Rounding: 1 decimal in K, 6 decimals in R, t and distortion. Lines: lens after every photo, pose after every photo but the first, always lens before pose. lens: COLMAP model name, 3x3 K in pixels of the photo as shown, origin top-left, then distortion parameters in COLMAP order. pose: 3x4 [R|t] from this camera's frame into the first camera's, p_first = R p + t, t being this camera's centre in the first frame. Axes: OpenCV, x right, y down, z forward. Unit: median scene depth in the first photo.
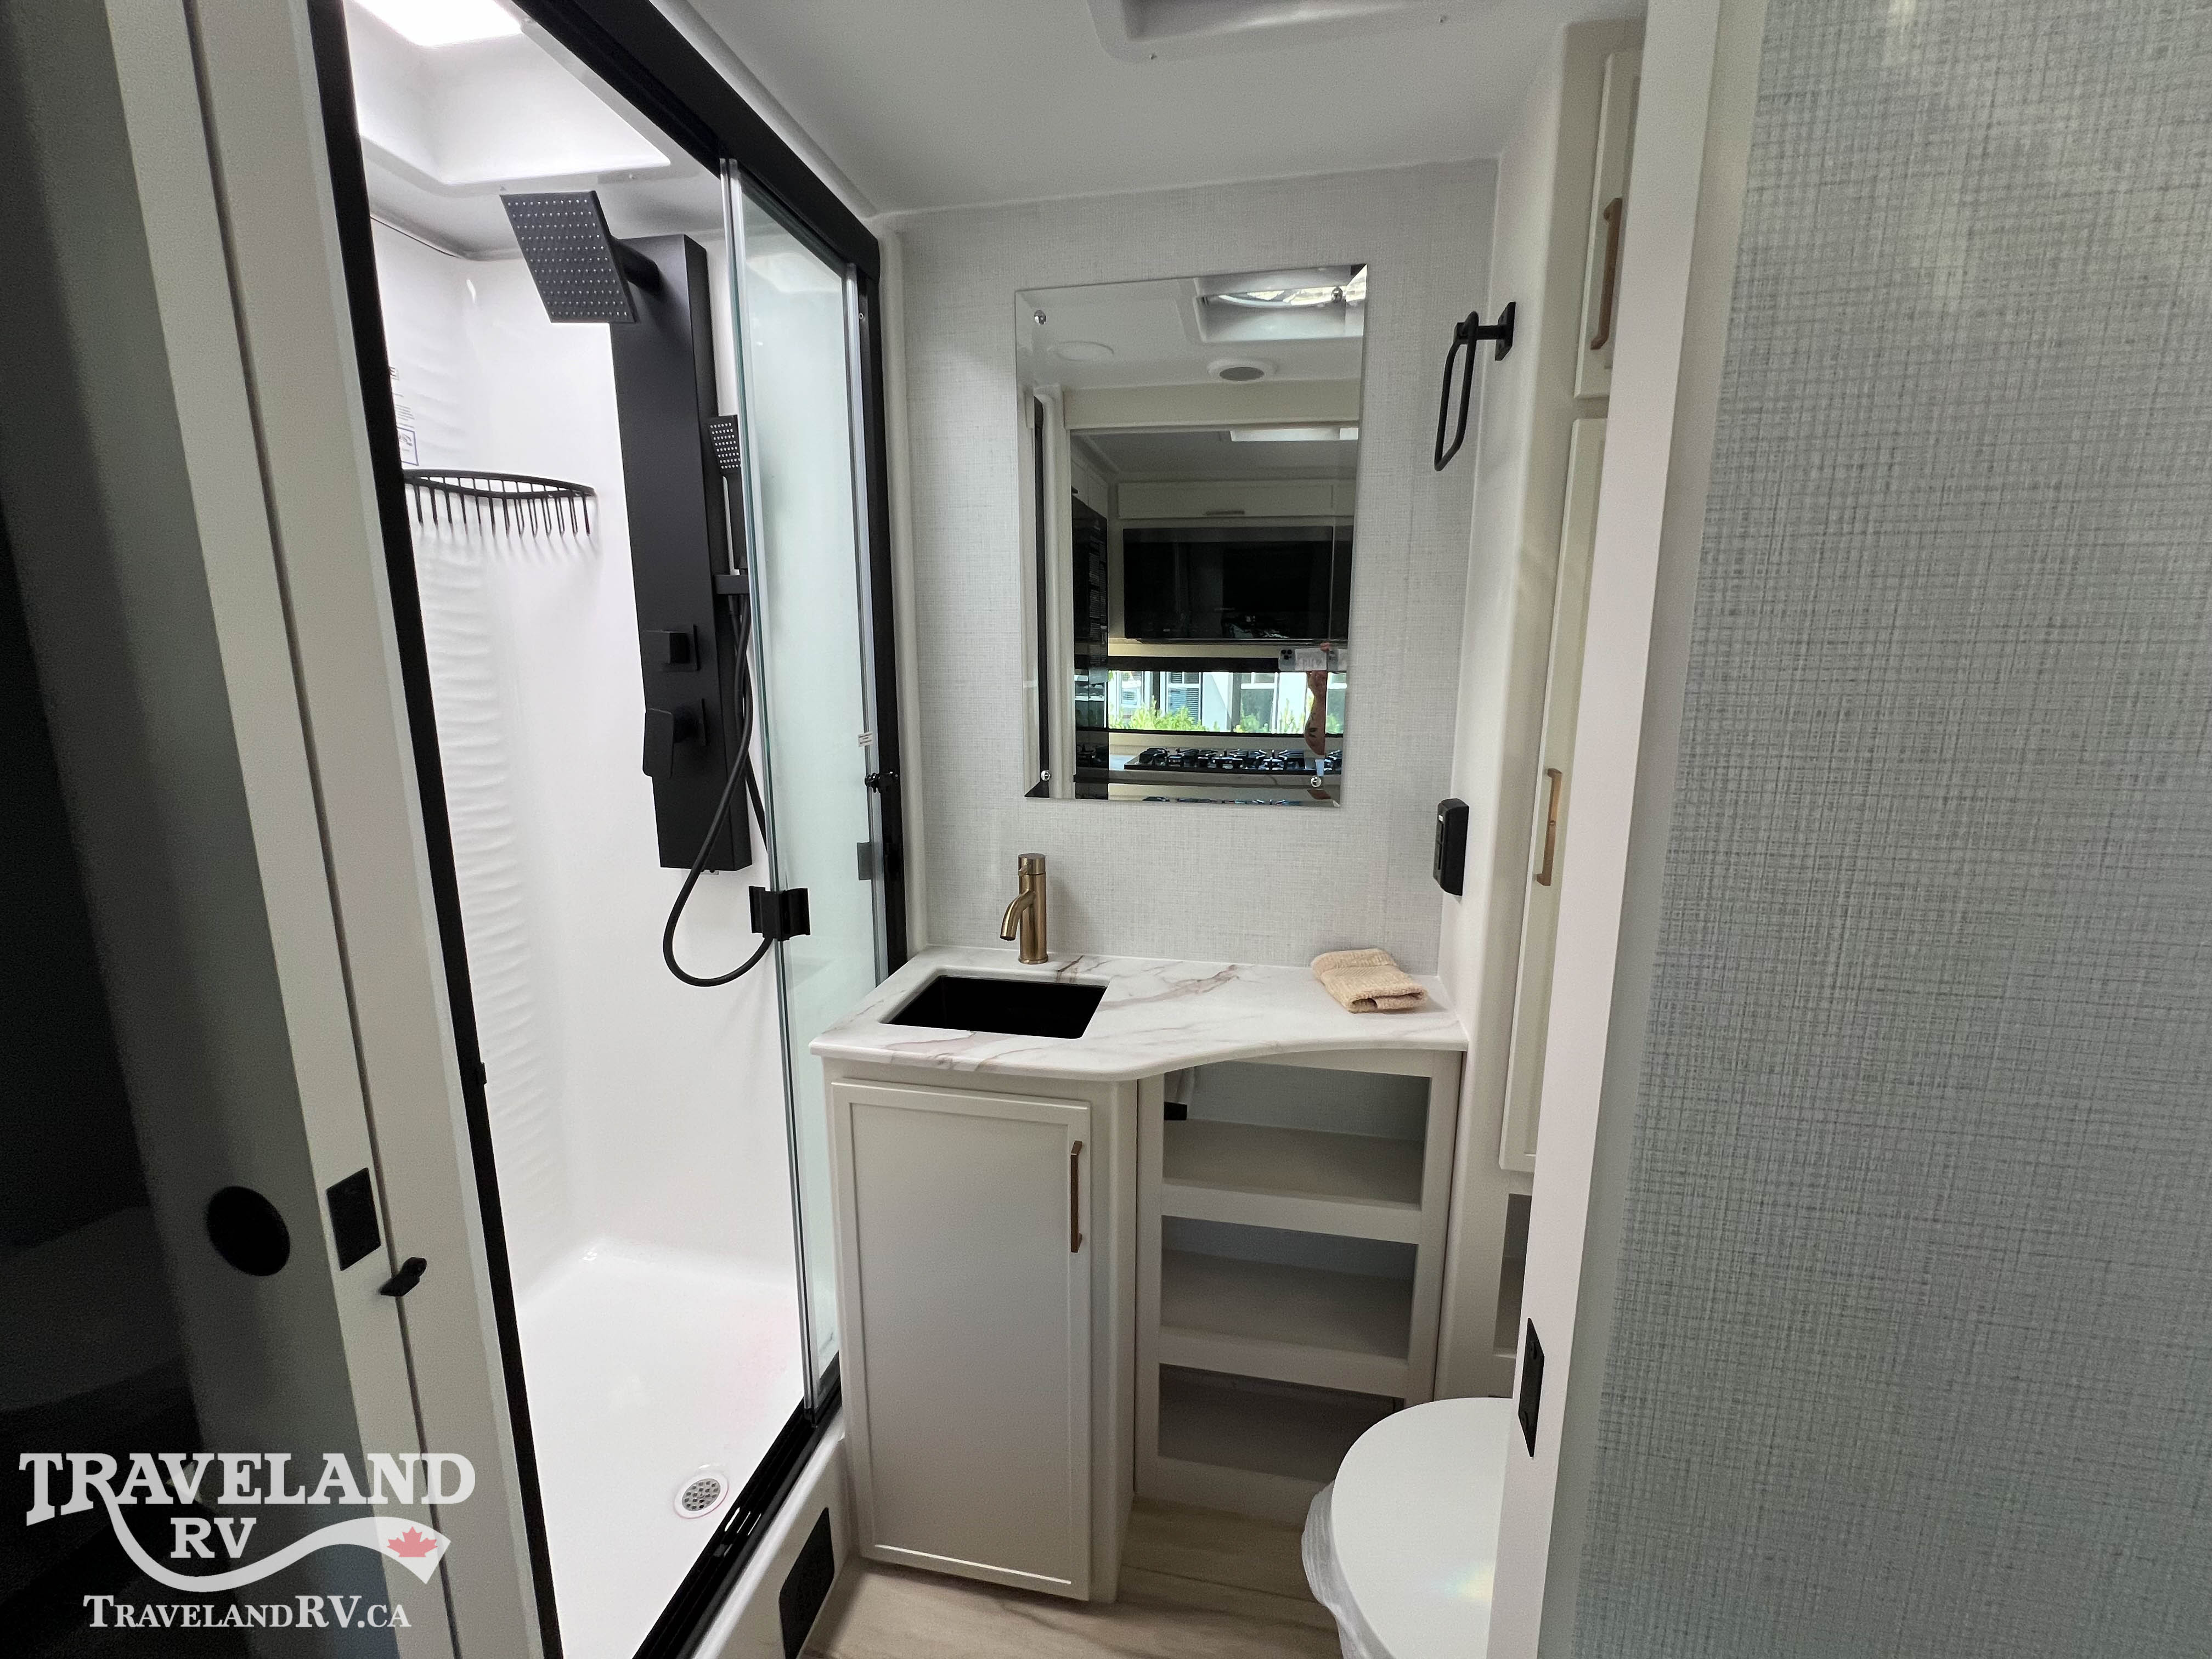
lens RADIAL K [[889.5, 0, 1114.0], [0, 889.5, 826.3], [0, 0, 1]] dist [-0.002312, 0.000413]
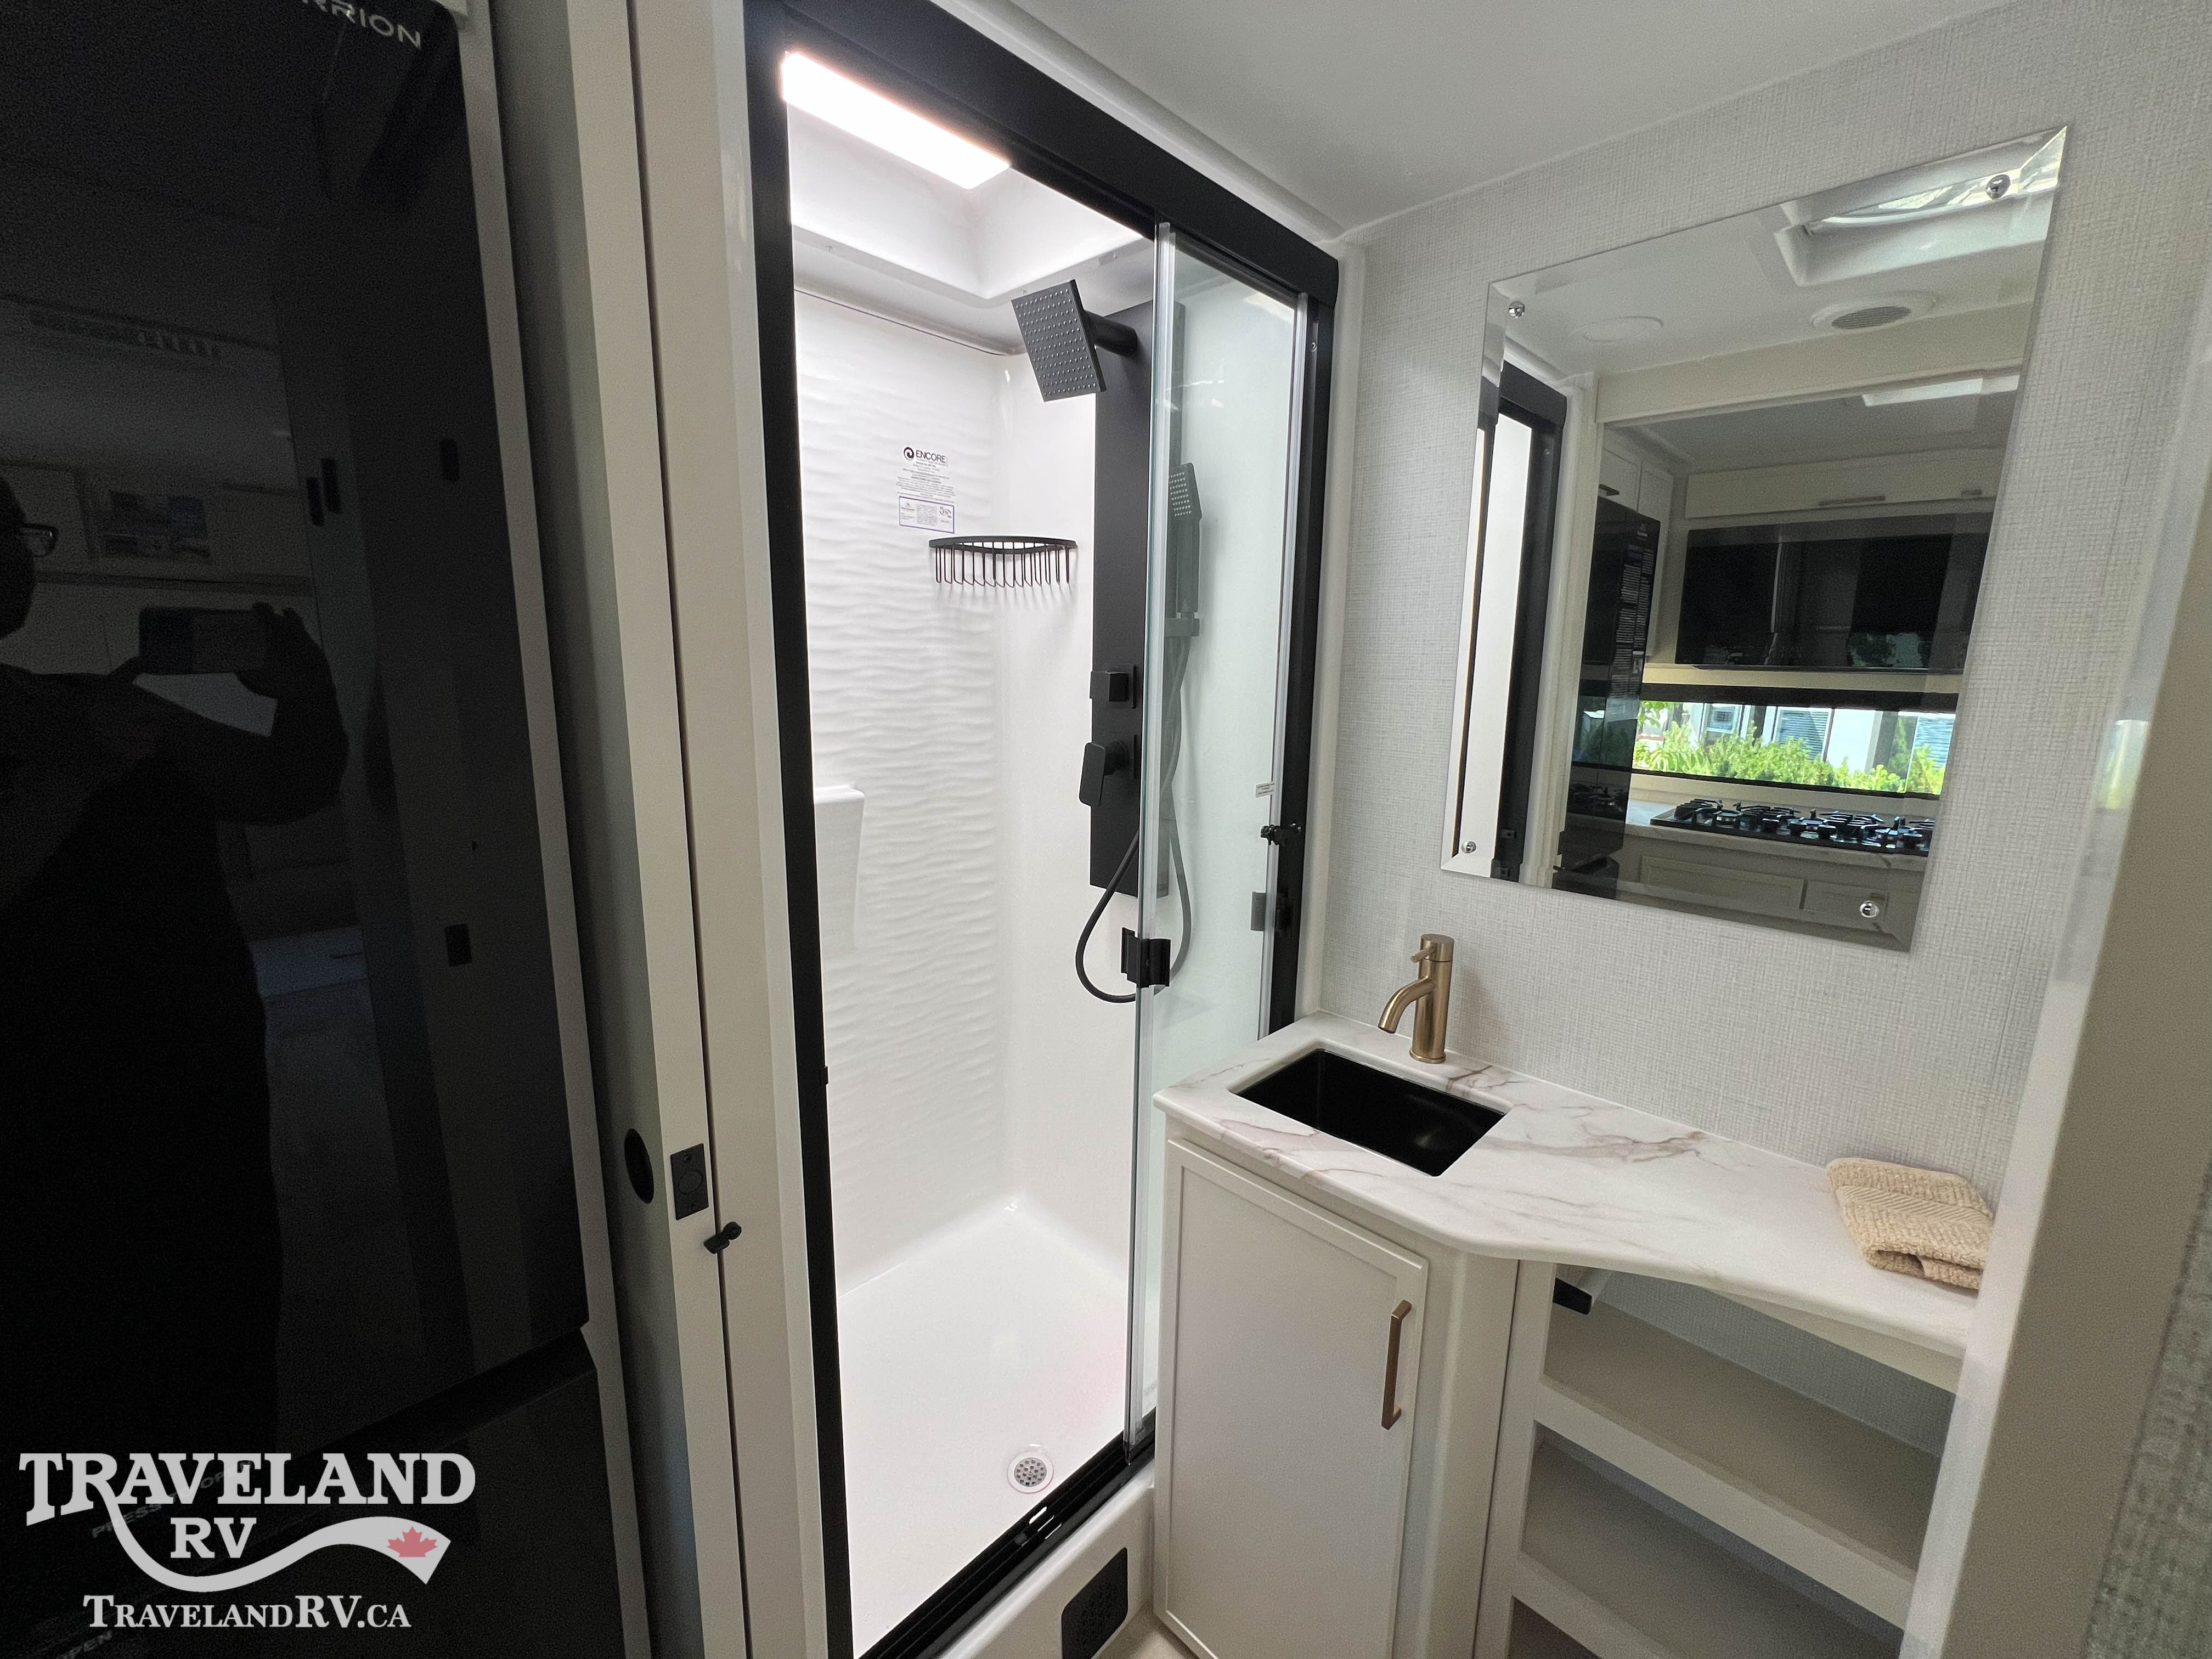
lens RADIAL K [[889.5, 0, 1109.0], [0, 889.5, 828.7], [0, 0, 1]] dist [-0.002312, 0.000413]
pose [[0.832468, 0.114409, -0.542133, 0.103008], [-0.117433, 0.992653, 0.029161, -0.063201], [0.541486, 0.039388, 0.839787, 0.103371]]
